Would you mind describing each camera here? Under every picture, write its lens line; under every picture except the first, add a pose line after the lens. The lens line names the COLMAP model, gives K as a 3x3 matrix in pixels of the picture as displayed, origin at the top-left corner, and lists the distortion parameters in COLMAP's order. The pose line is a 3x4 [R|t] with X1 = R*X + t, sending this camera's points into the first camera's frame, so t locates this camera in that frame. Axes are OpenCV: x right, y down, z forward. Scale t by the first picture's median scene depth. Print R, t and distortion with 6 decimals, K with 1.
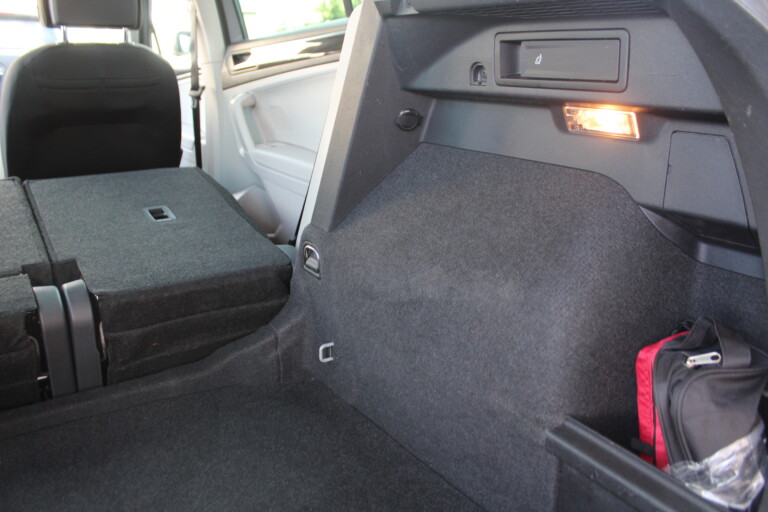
lens RADIAL K [[649.1, 0, 384.0], [0, 649.1, 256.0], [0, 0, 1]] dist [-0.177039, 0.142734]
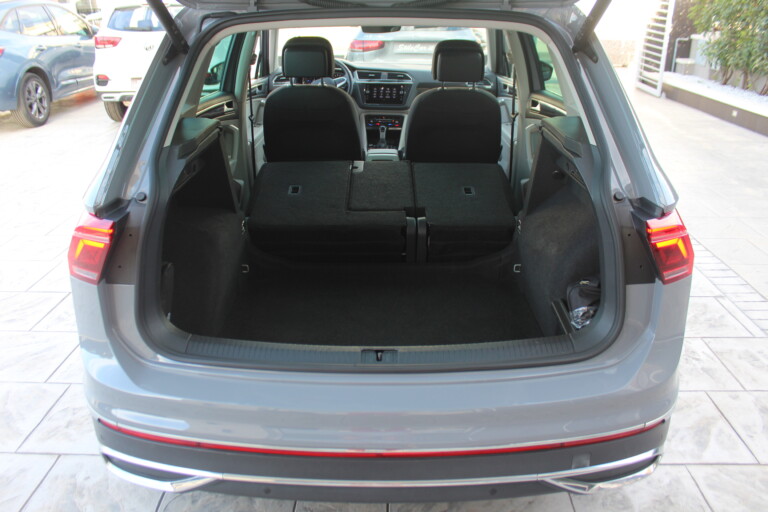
lens RADIAL K [[649.1, 0, 384.0], [0, 649.1, 256.0], [0, 0, 1]] dist [-0.177039, 0.142734]
pose [[0.831768, 0.206484, -0.515293, 0.671391], [-0.157869, 0.977906, 0.137032, -0.126686], [0.532203, -0.032630, 0.845988, -1.147284]]
